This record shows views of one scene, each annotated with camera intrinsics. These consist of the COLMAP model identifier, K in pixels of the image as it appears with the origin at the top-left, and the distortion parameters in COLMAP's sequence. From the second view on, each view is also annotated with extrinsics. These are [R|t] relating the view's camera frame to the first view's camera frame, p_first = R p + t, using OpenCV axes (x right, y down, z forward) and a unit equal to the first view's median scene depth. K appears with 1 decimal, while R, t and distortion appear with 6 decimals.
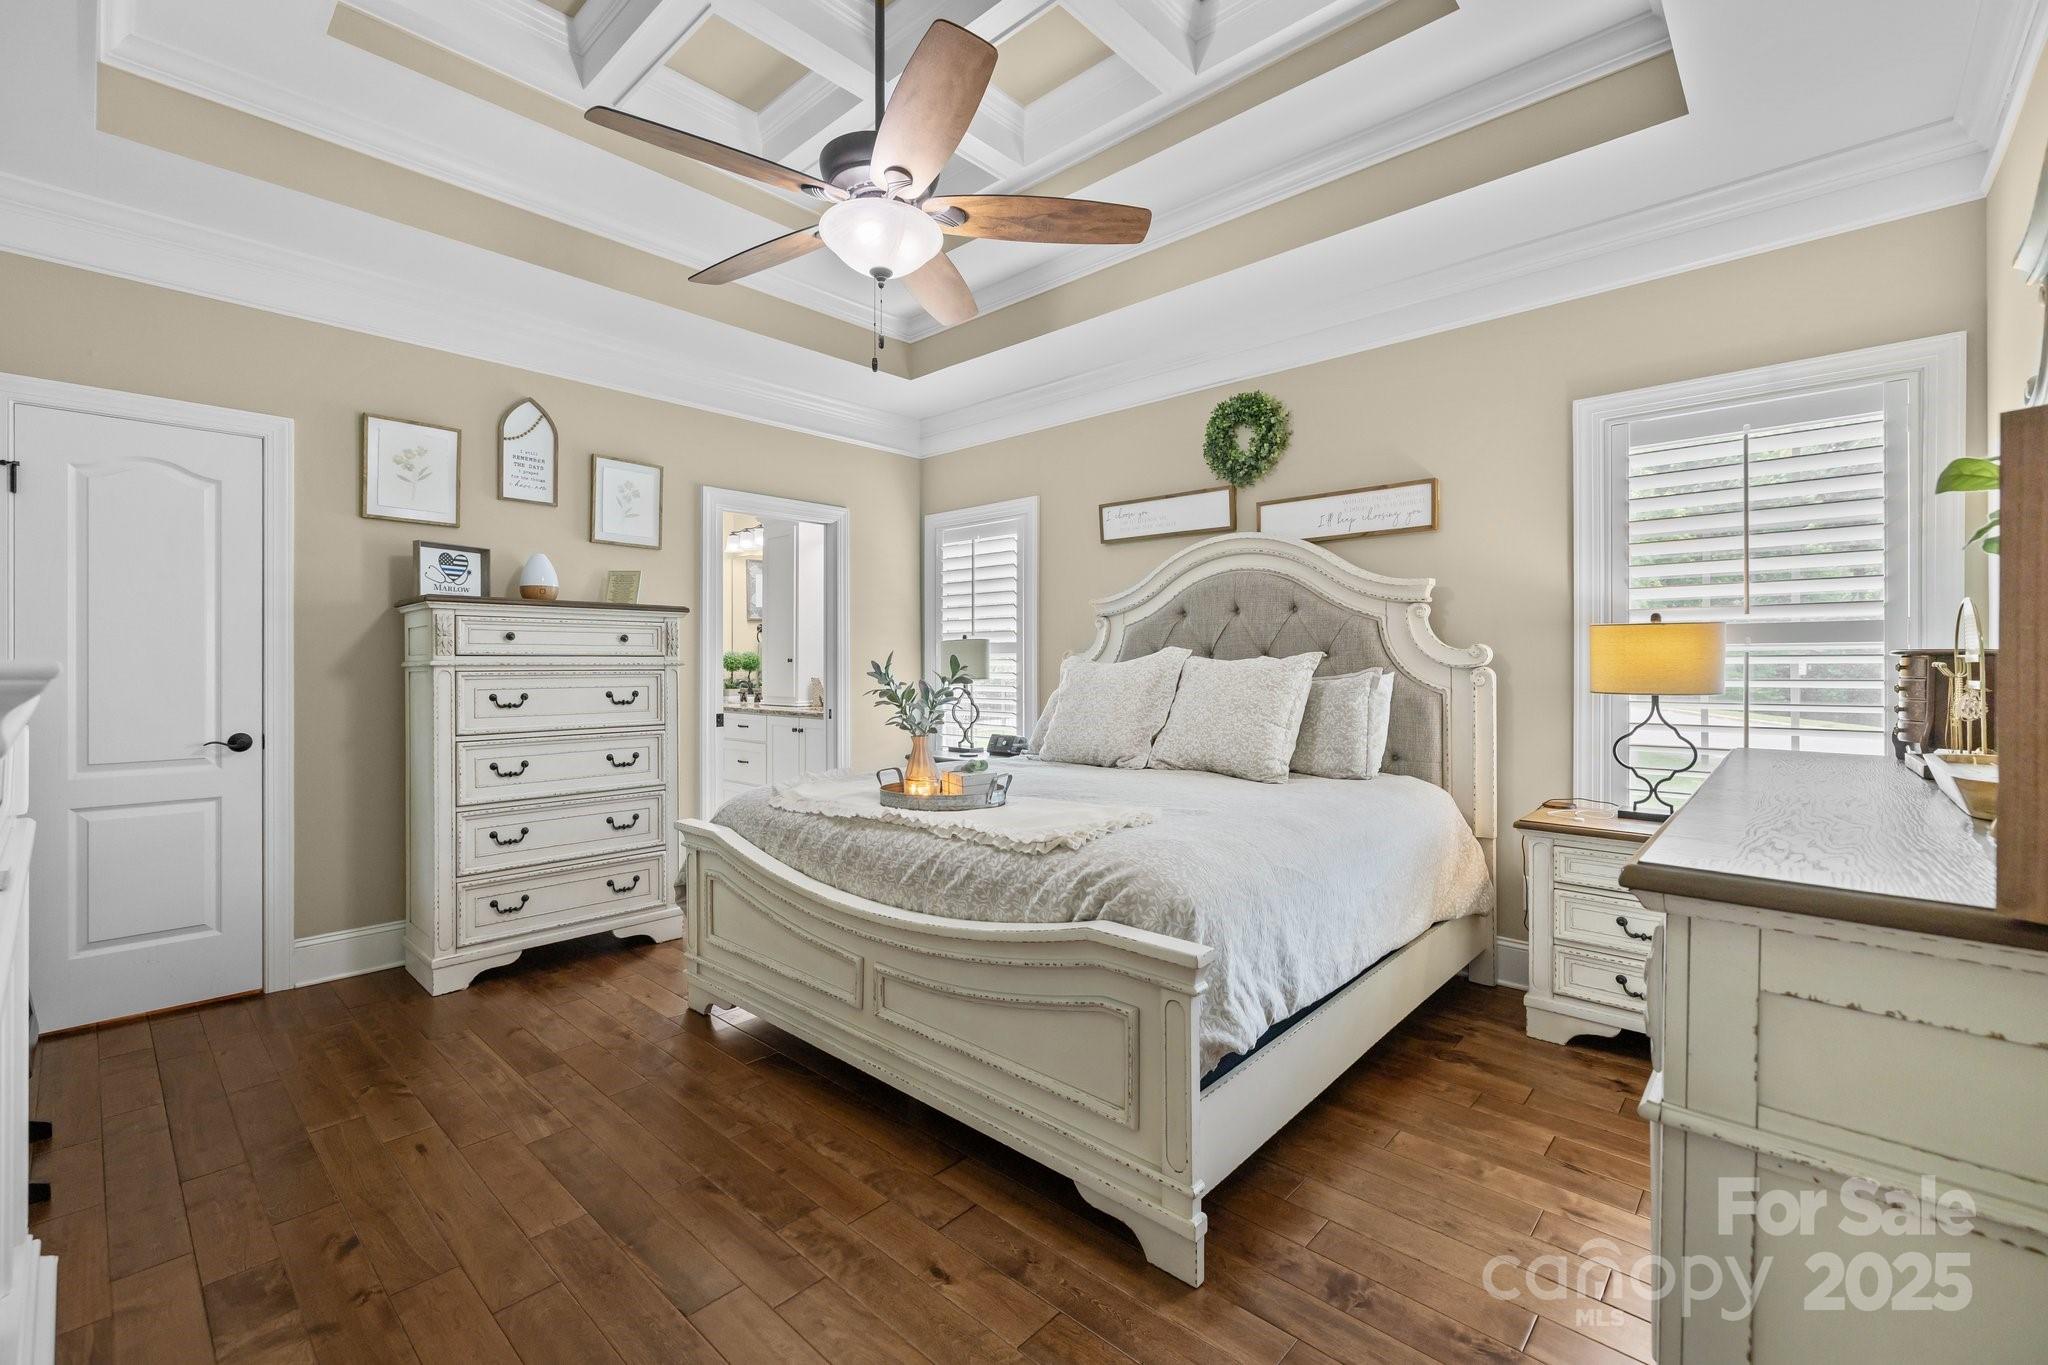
lens RADIAL K [[863.1, 0, 1015.6], [0, 863.1, 671.0], [0, 0, 1]] dist [-0.002026, 0.001655]
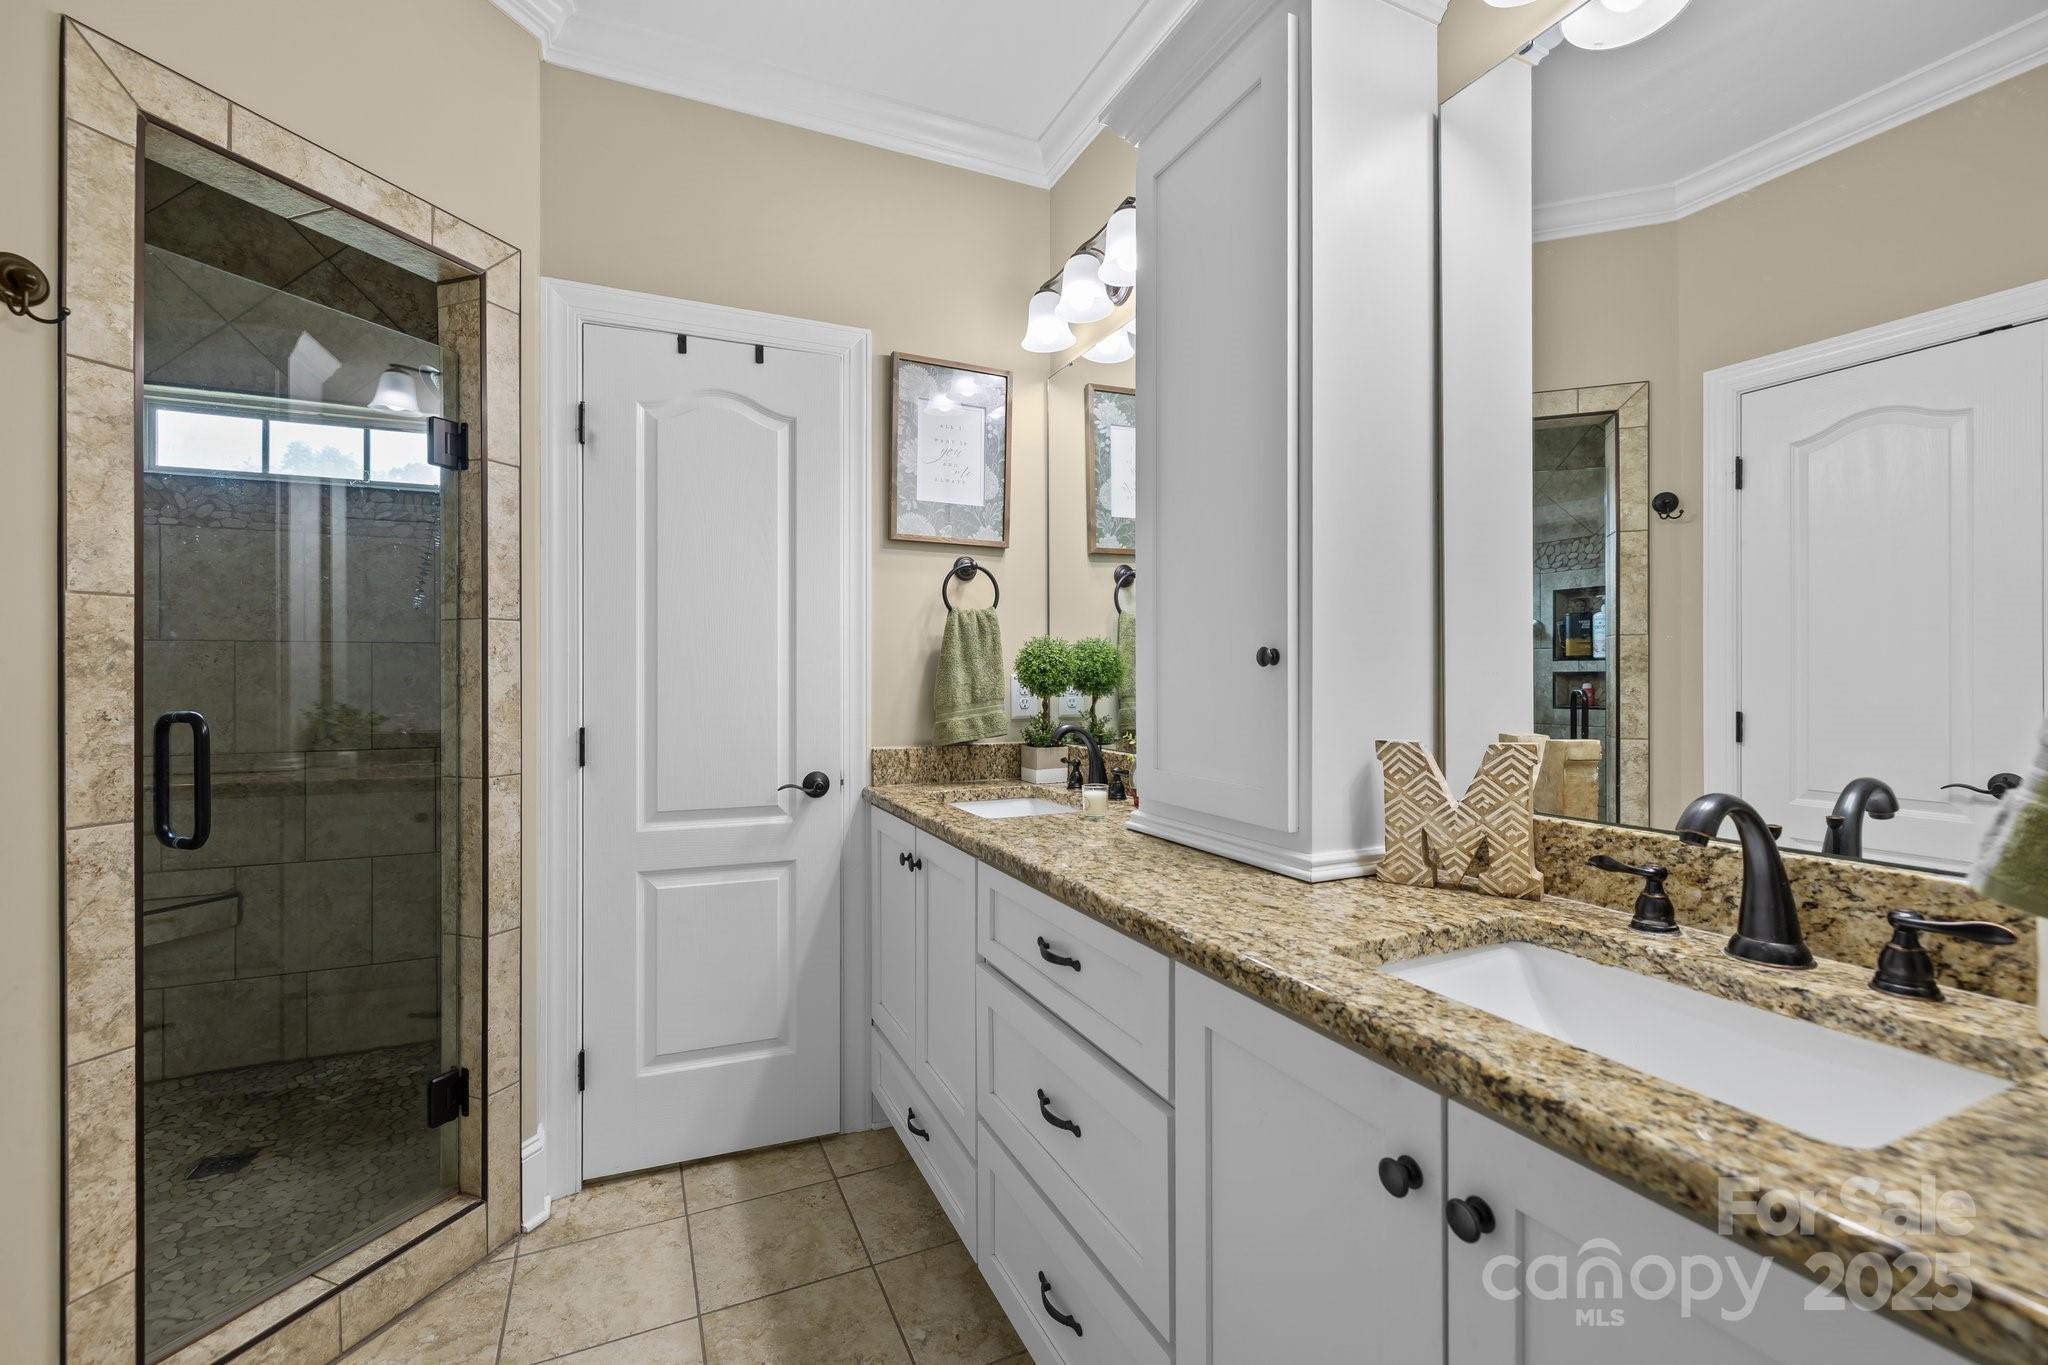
lens RADIAL K [[863.1, 0, 1027.8], [0, 863.1, 683.2], [0, 0, 1]] dist [-0.002026, 0.001655]
pose [[0.925833, -0.000638, -0.377934, -0.202741], [0.000523, 1.000000, -0.000407, -0.004357], [0.377934, 0.000179, 0.925833, 0.669760]]
